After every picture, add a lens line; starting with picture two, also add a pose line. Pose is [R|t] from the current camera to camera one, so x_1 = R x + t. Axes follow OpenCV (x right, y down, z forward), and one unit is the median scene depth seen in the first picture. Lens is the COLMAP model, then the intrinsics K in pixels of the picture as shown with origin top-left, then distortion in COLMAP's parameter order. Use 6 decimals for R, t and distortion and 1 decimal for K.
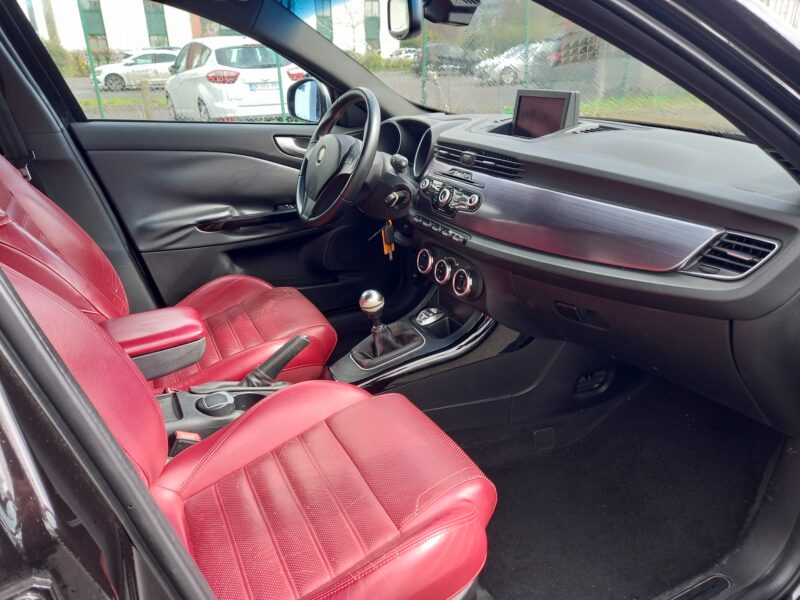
lens RADIAL K [[584.9, 0, 401.8], [0, 584.9, 301.7], [0, 0, 1]] dist [0.052633, -0.049363]
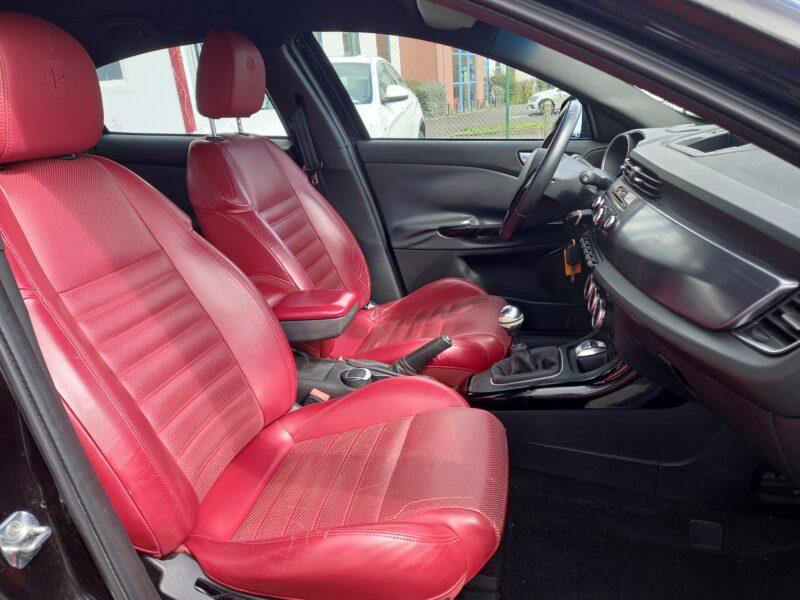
lens RADIAL K [[584.9, 0, 402.8], [0, 584.9, 301.3], [0, 0, 1]] dist [0.052633, -0.049363]
pose [[0.768304, 0.161664, -0.619333, 0.319810], [-0.181145, 0.982940, 0.031860, -0.019801], [0.613918, 0.087711, 0.784482, 0.093508]]
